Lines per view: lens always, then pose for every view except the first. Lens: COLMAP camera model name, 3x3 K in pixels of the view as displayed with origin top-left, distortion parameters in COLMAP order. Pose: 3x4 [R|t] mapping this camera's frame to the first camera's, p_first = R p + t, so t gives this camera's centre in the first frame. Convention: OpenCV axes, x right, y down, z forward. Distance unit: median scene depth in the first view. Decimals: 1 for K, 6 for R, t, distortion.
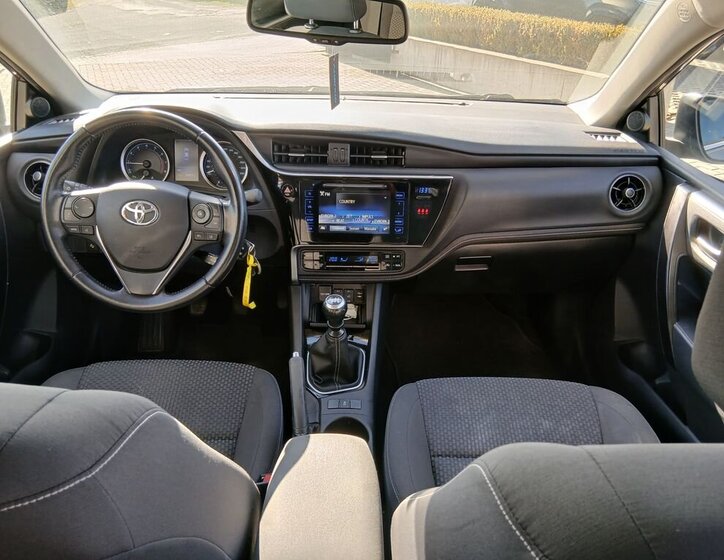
lens RADIAL K [[577.2, 0, 363.3], [0, 577.2, 278.9], [0, 0, 1]] dist [0.060048, -0.002129]
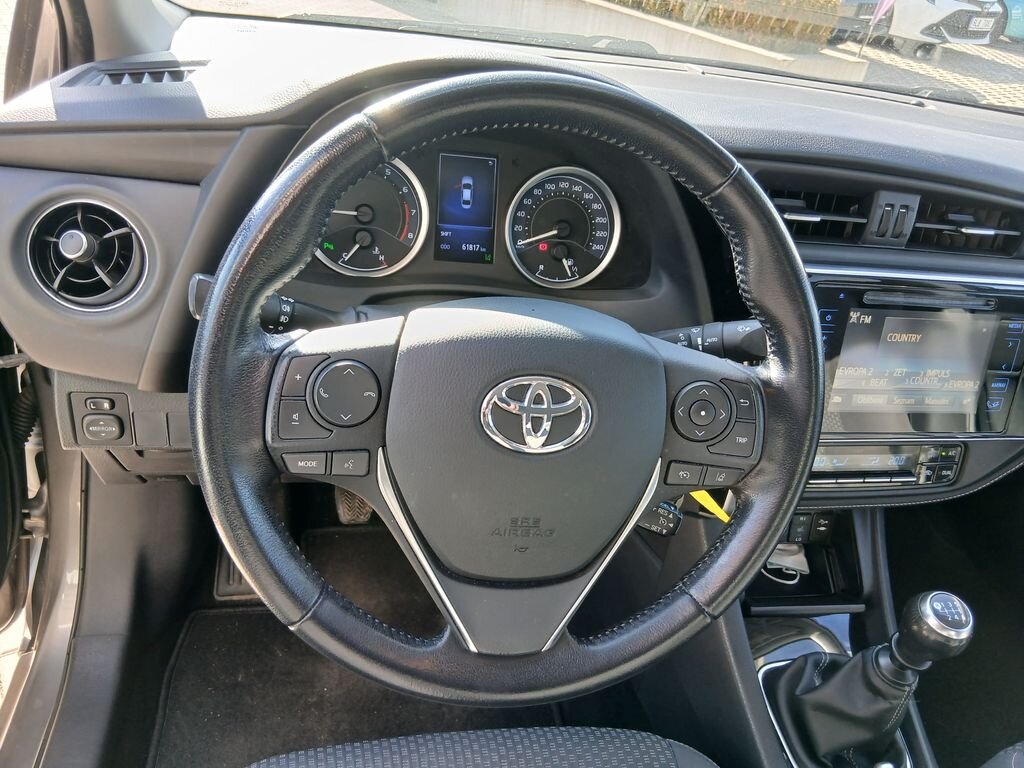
lens RADIAL K [[766.7, 0, 512.0], [0, 766.7, 384.0], [0, 0, 1]] dist [0.104917, -0.165746]
pose [[0.974113, -0.000742, 0.226060, -0.424088], [-0.018619, 0.996334, 0.083503, -0.142009], [-0.225293, -0.085551, 0.970528, 0.524838]]
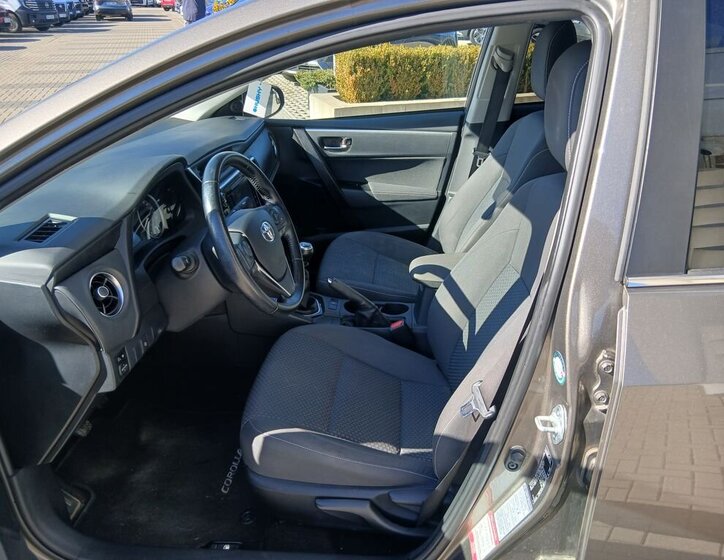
lens RADIAL K [[566.6, 0, 362.0], [0, 566.6, 280.0], [0, 0, 1]] dist [0.037145, -0.053457]
pose [[0.076476, -0.442978, 0.893265, -1.255934], [0.470784, 0.805777, 0.359286, -0.311415], [-0.878928, 0.393058, 0.270169, 0.479881]]
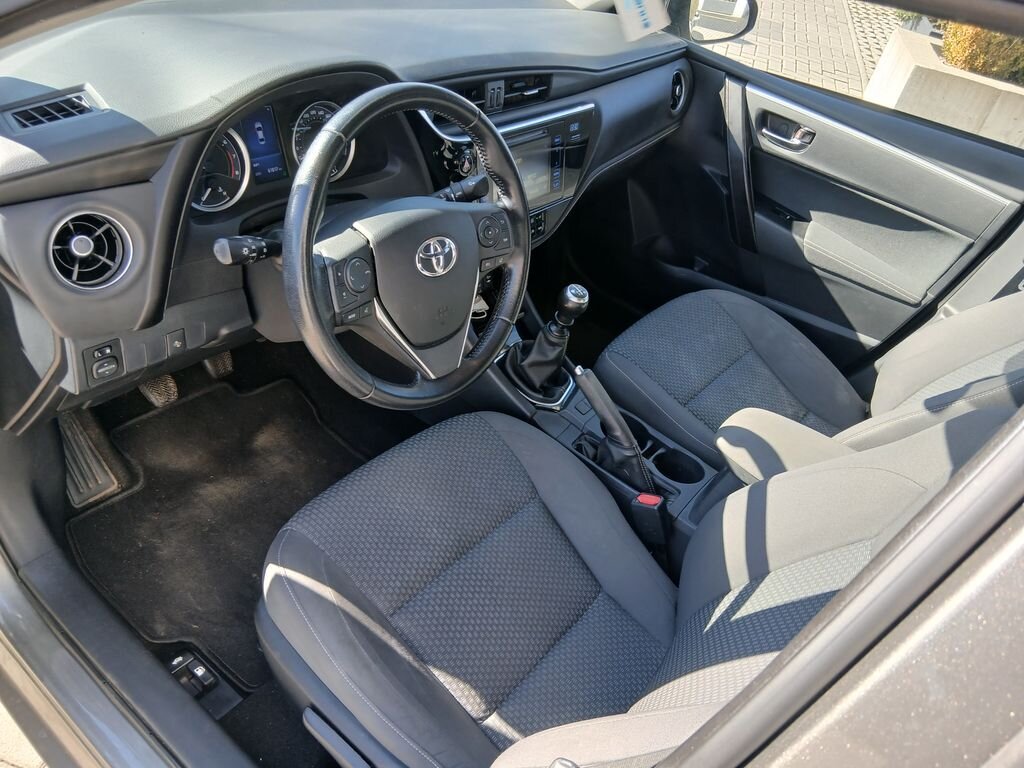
lens RADIAL K [[766.7, 0, 512.0], [0, 766.7, 384.0], [0, 0, 1]] dist [0.104917, -0.165746]
pose [[0.619931, -0.406954, 0.670876, -0.830750], [0.196333, 0.908245, 0.369519, -0.245413], [-0.759697, -0.097361, 0.642947, 0.326479]]
